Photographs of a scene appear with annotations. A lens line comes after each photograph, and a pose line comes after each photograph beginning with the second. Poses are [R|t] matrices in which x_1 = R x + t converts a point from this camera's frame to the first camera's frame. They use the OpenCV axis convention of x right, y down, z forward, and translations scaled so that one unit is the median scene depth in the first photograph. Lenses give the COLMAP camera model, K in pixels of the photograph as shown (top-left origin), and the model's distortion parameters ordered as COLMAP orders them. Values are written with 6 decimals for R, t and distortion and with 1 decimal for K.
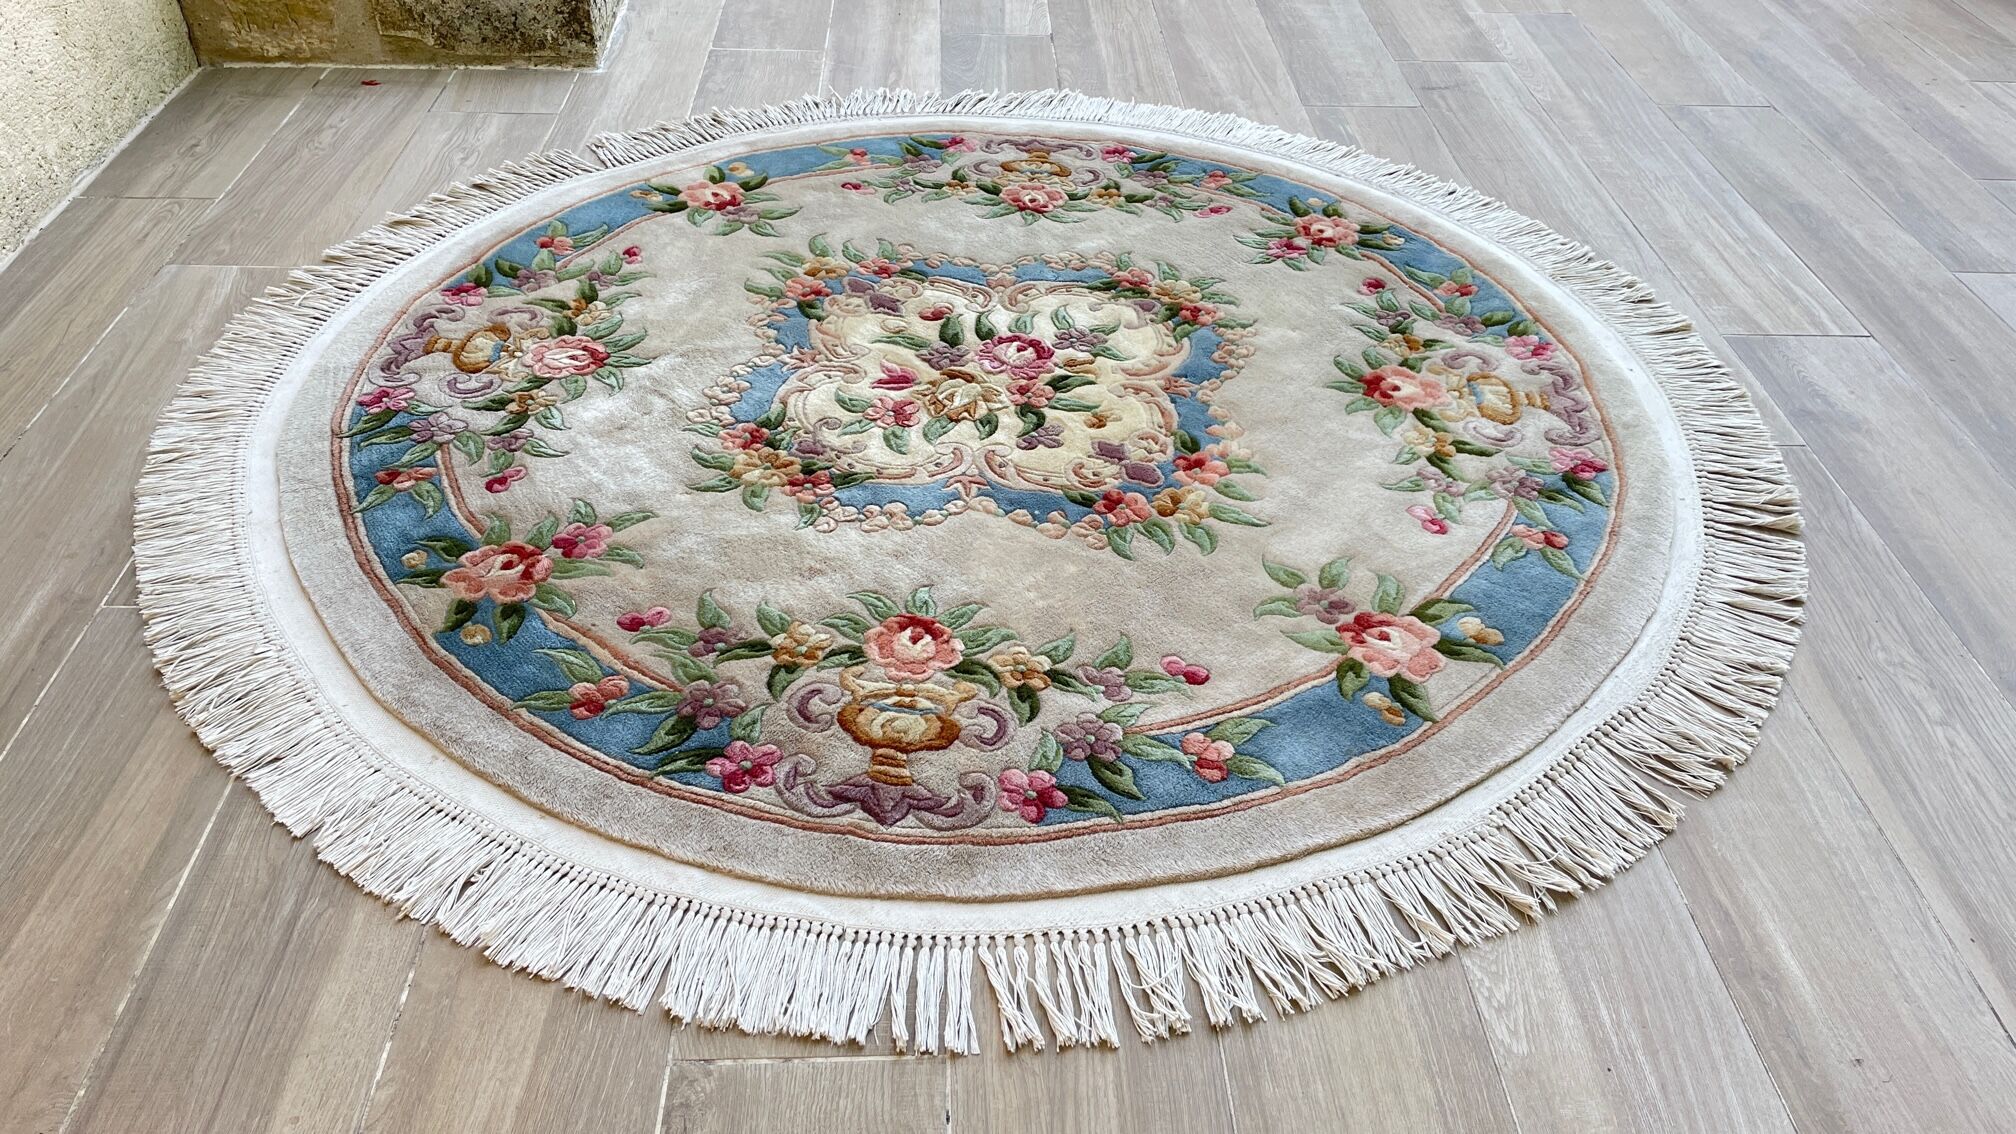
lens RADIAL K [[1510.8, 0, 1008.0], [0, 1510.8, 567.0], [0, 0, 1]] dist [0.094422, -0.127581]
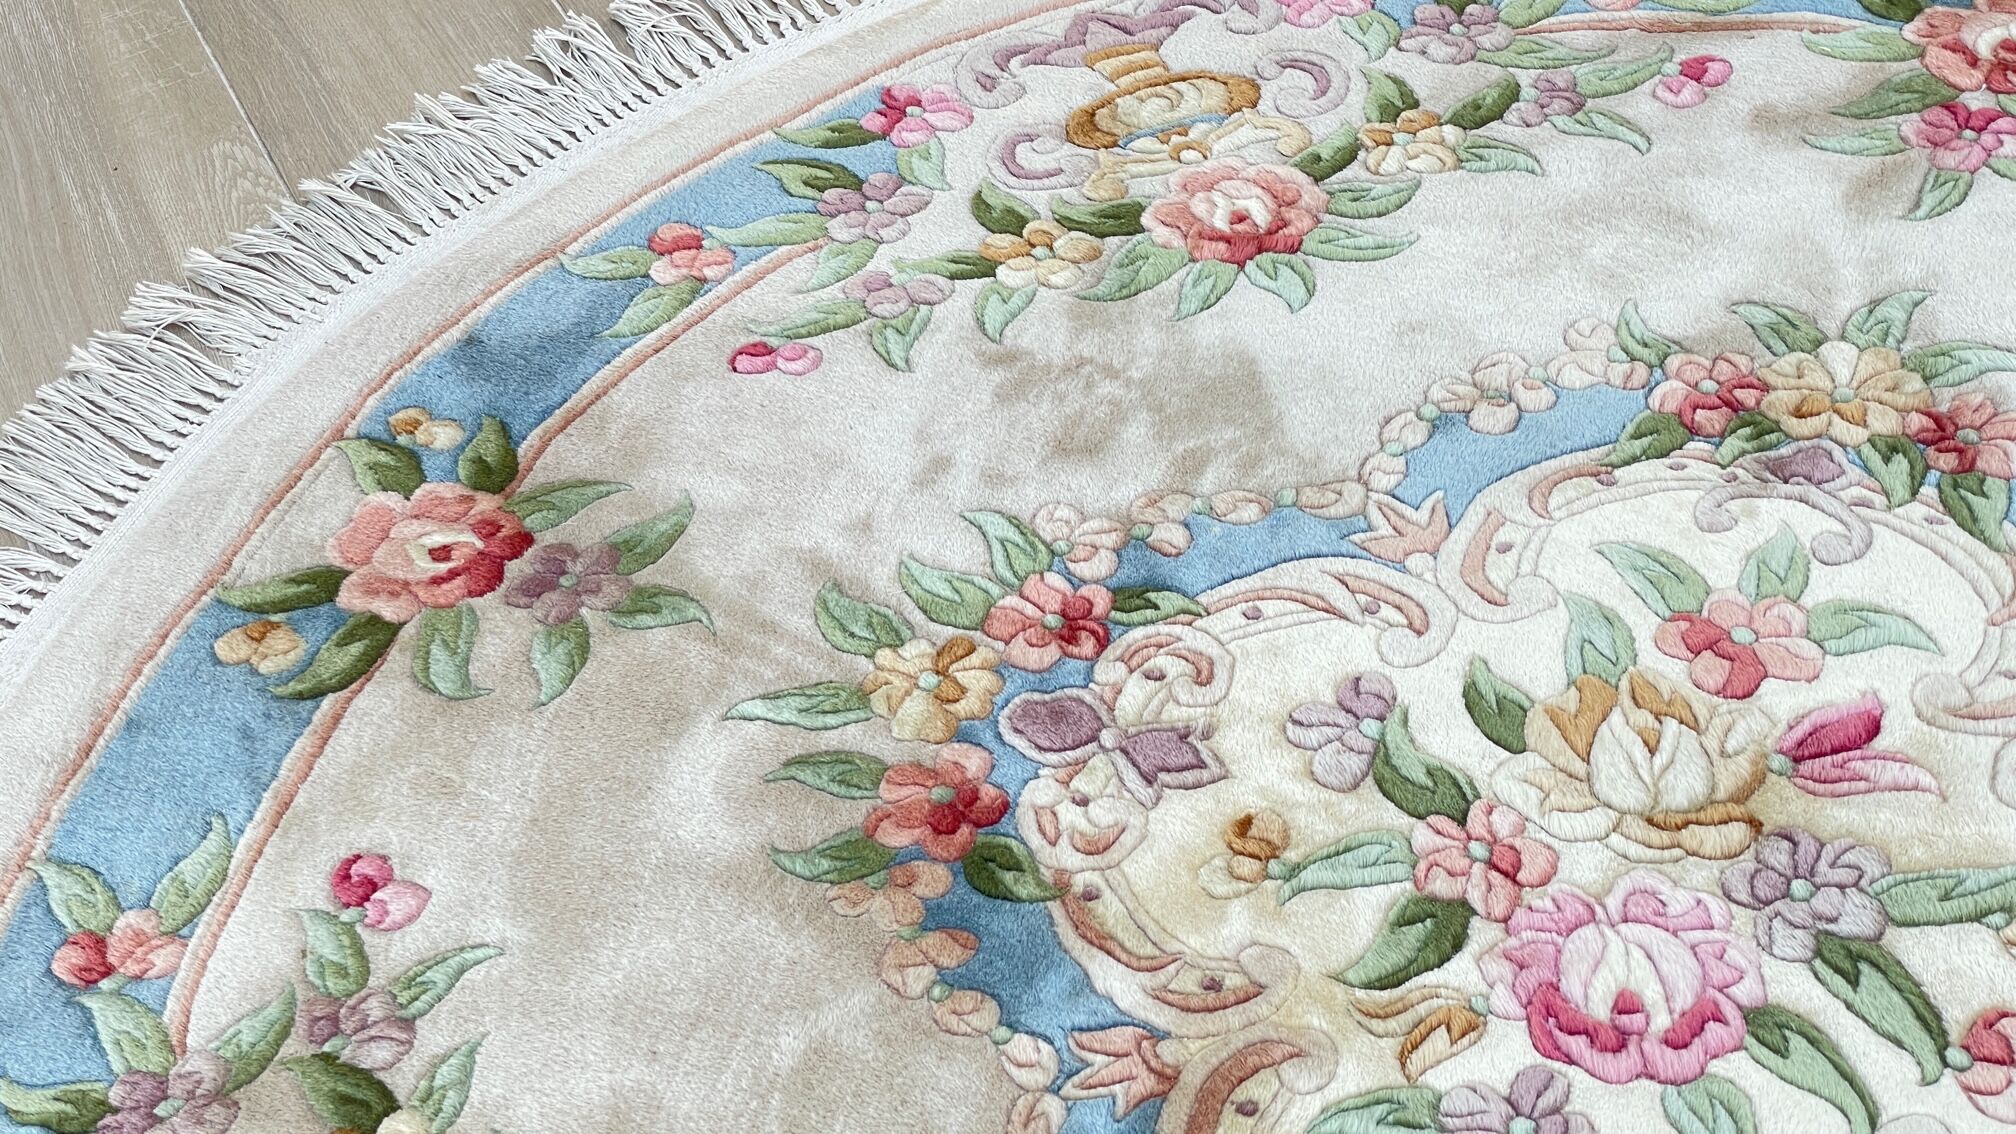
lens RADIAL K [[2900.6, 0, 1015.4], [0, 2900.6, 640.3], [0, 0, 1]] dist [0.093699, -0.036642]
pose [[-0.910060, 0.346993, -0.226685, 0.277378], [-0.175557, 0.172726, 0.969198, -0.847874], [0.375459, 0.921825, -0.096274, 1.088559]]
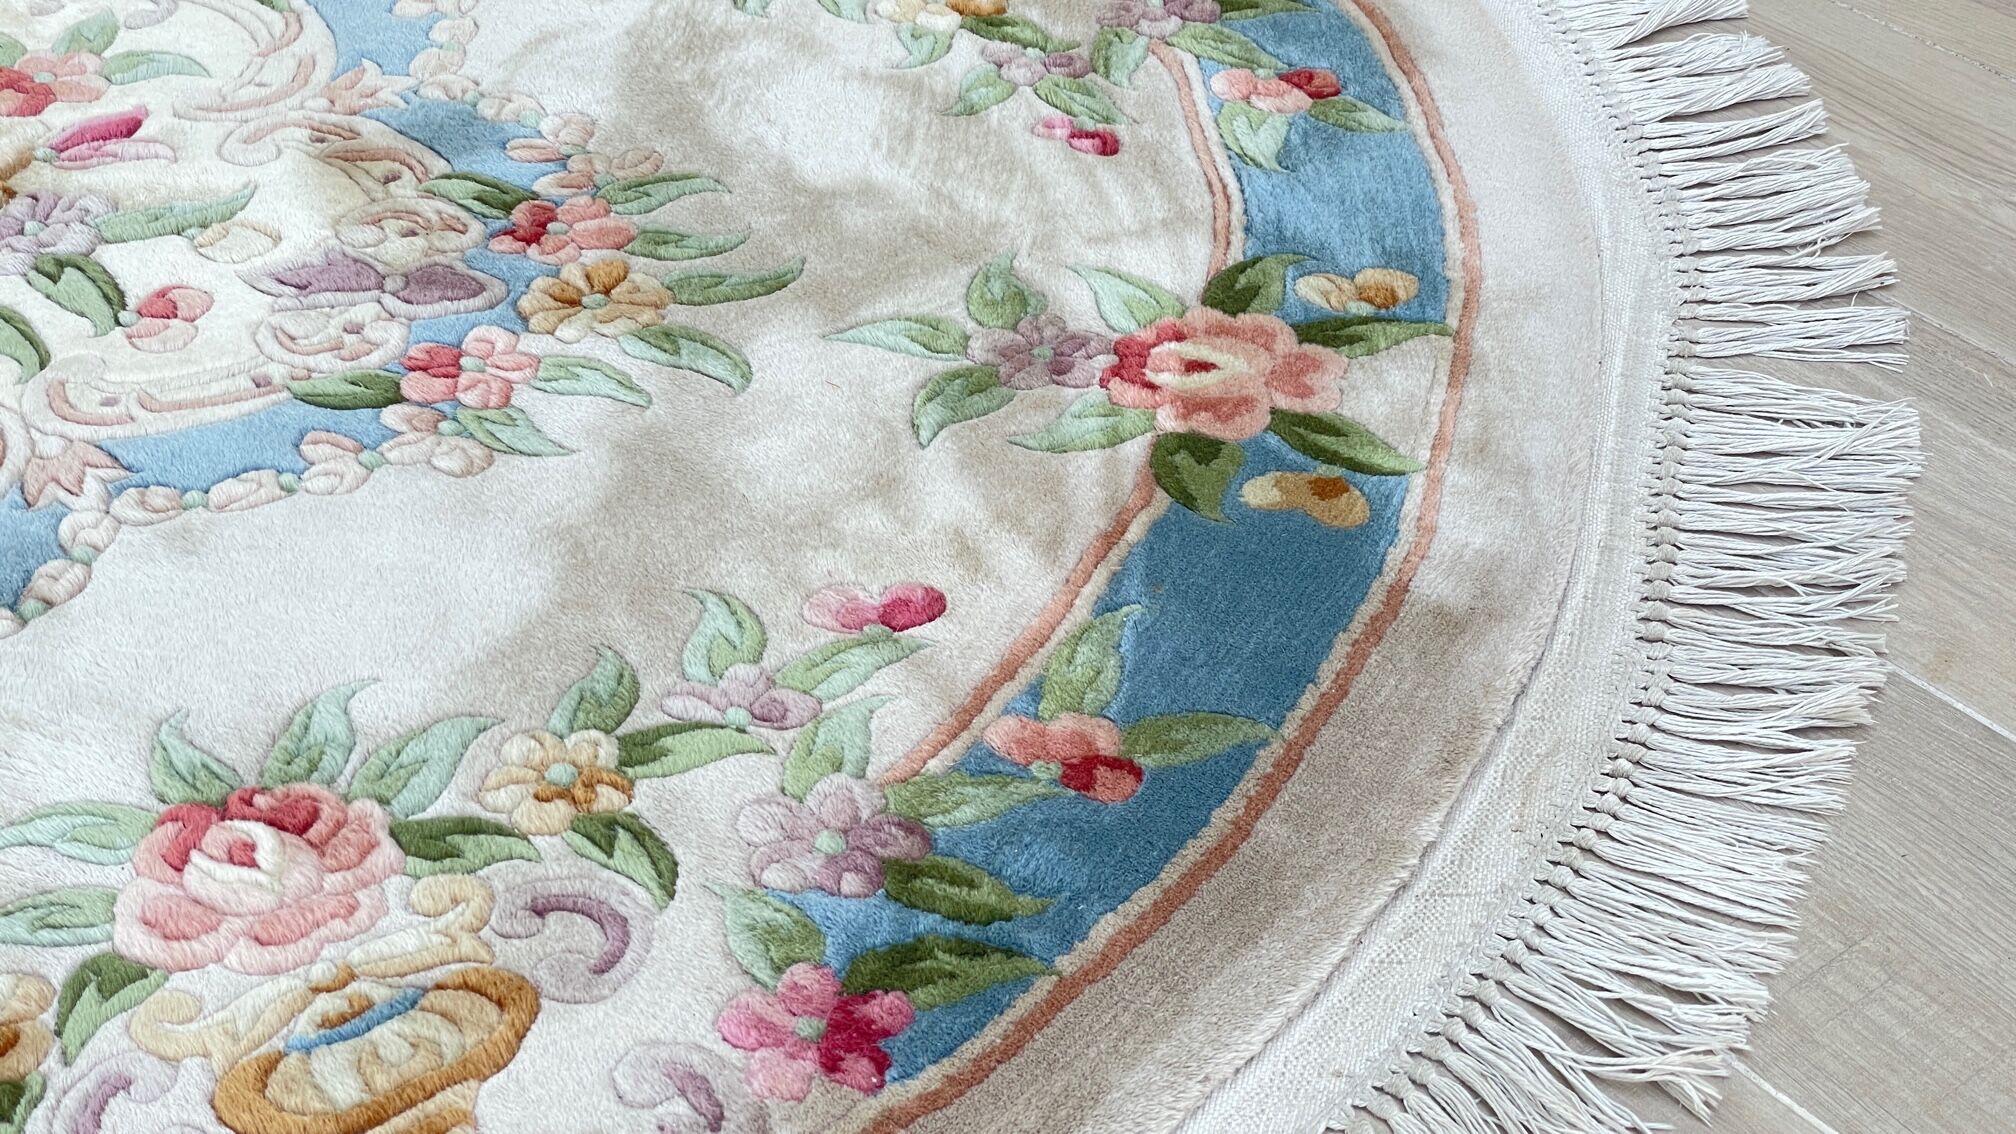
lens RADIAL K [[2900.6, 0, 1015.4], [0, 2900.6, 640.3], [0, 0, 1]] dist [0.093699, -0.036642]
pose [[-0.792921, 0.381503, -0.475112, 0.173246], [-0.382755, 0.294844, 0.875537, -0.964434], [0.474104, 0.876084, -0.087765, 1.458028]]
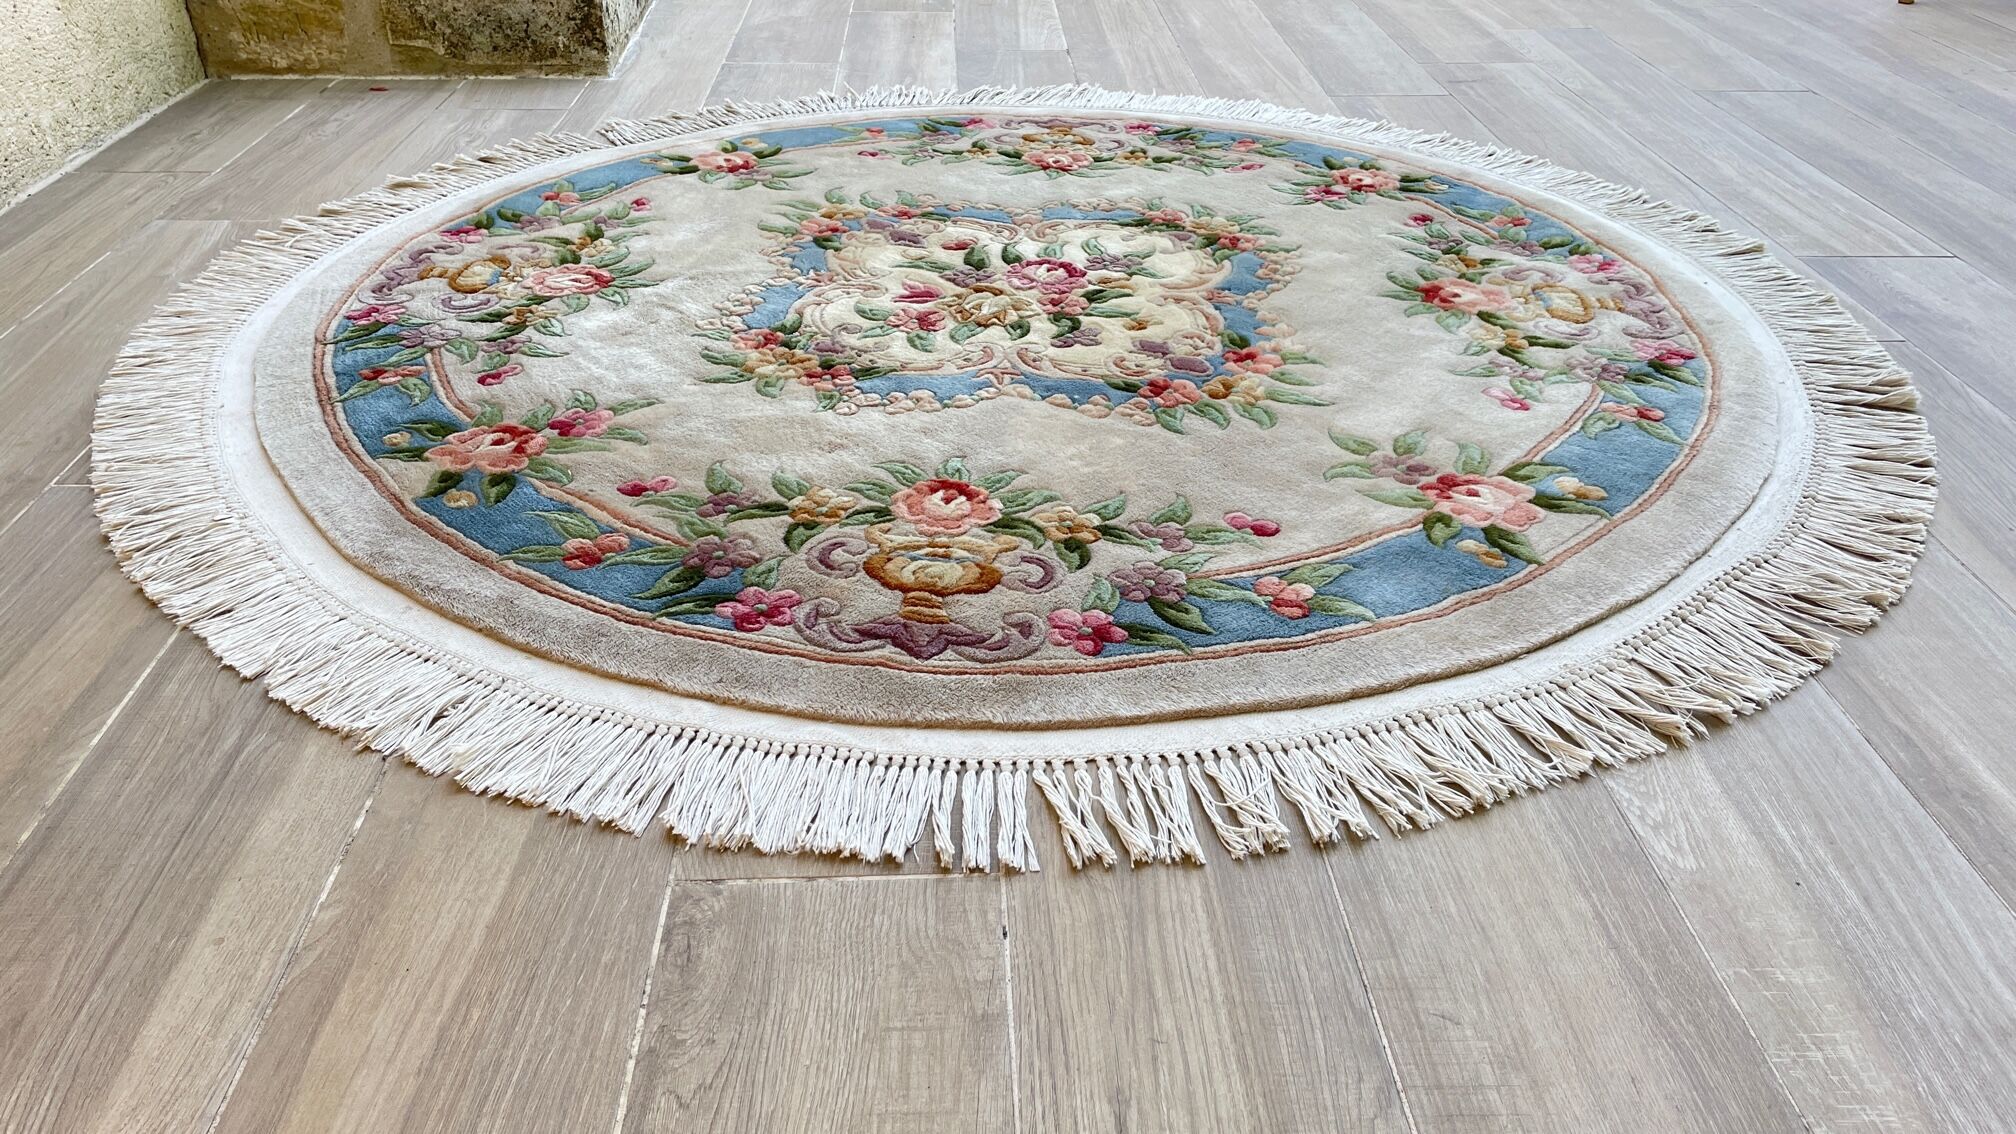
lens RADIAL K [[1504.7, 0, 998.3], [0, 1504.7, 567.3], [0, 0, 1]] dist [0.094442, -0.125460]
pose [[0.999792, -0.017507, -0.010472, -0.020571], [0.016132, 0.992709, -0.119448, 0.174441], [0.012487, 0.119254, 0.992785, 0.106071]]
